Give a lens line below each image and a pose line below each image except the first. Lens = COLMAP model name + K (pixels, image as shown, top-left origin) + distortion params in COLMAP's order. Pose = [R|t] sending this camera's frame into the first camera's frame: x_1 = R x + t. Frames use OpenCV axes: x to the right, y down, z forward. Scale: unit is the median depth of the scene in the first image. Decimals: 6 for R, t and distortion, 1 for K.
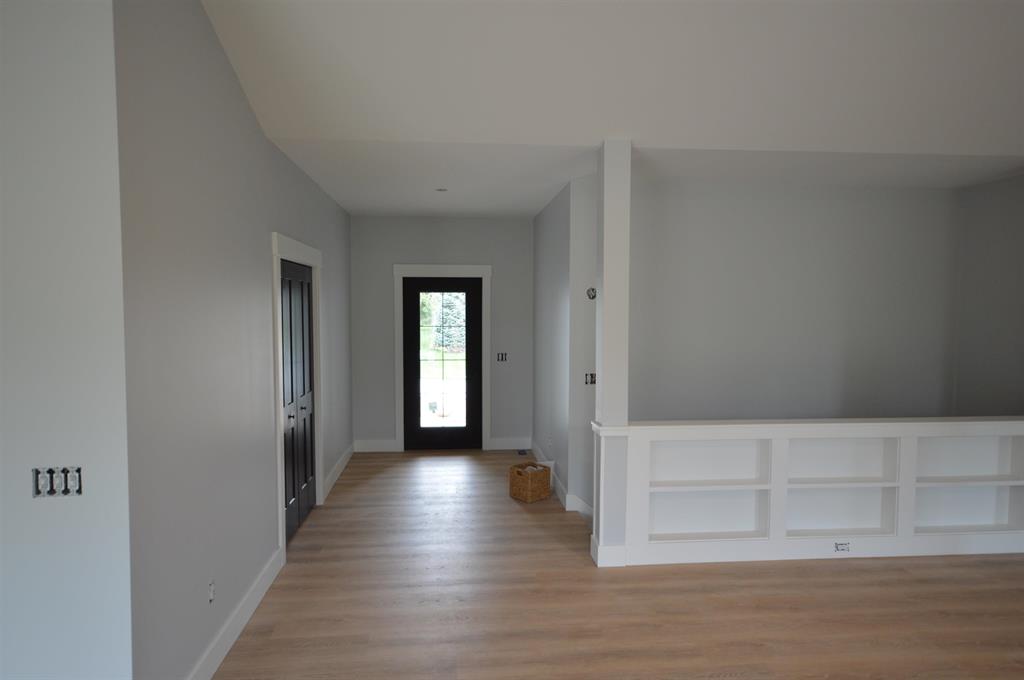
lens RADIAL K [[626.4, 0, 508.7], [0, 626.4, 343.4], [0, 0, 1]] dist [-0.000531, 0.022205]
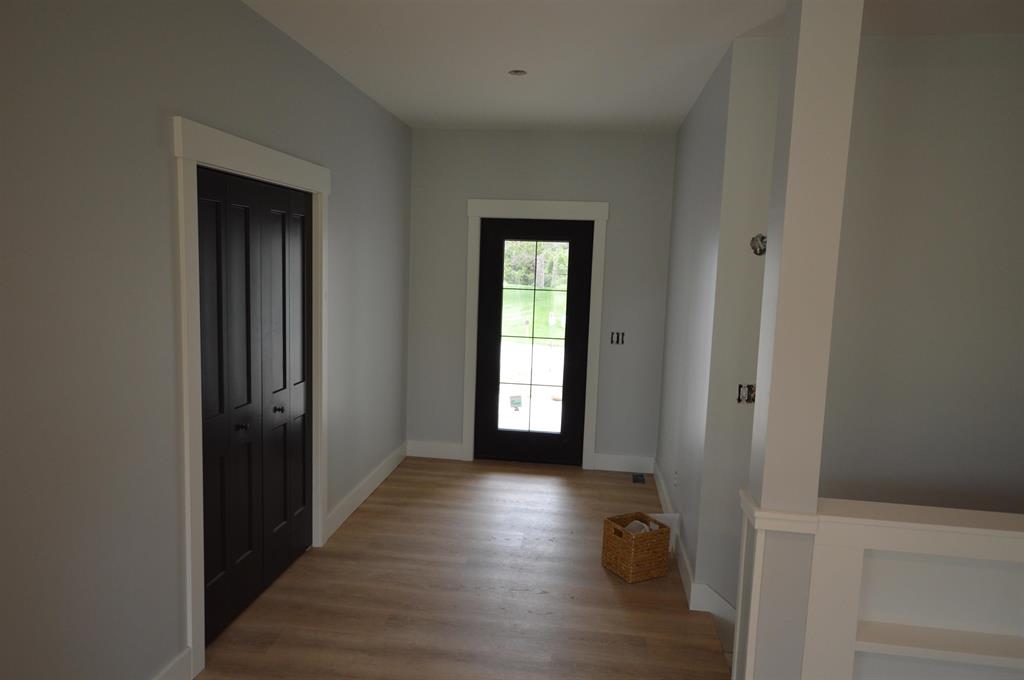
lens RADIAL K [[682.4, 0, 512.0], [0, 682.4, 340.0], [0, 0, 1]] dist [-0.000867, 0.000567]
pose [[0.975438, 0.057247, -0.212706, 0.045485], [-0.046083, 0.997306, 0.057079, -0.017054], [0.215400, -0.045875, 0.975448, 0.309174]]
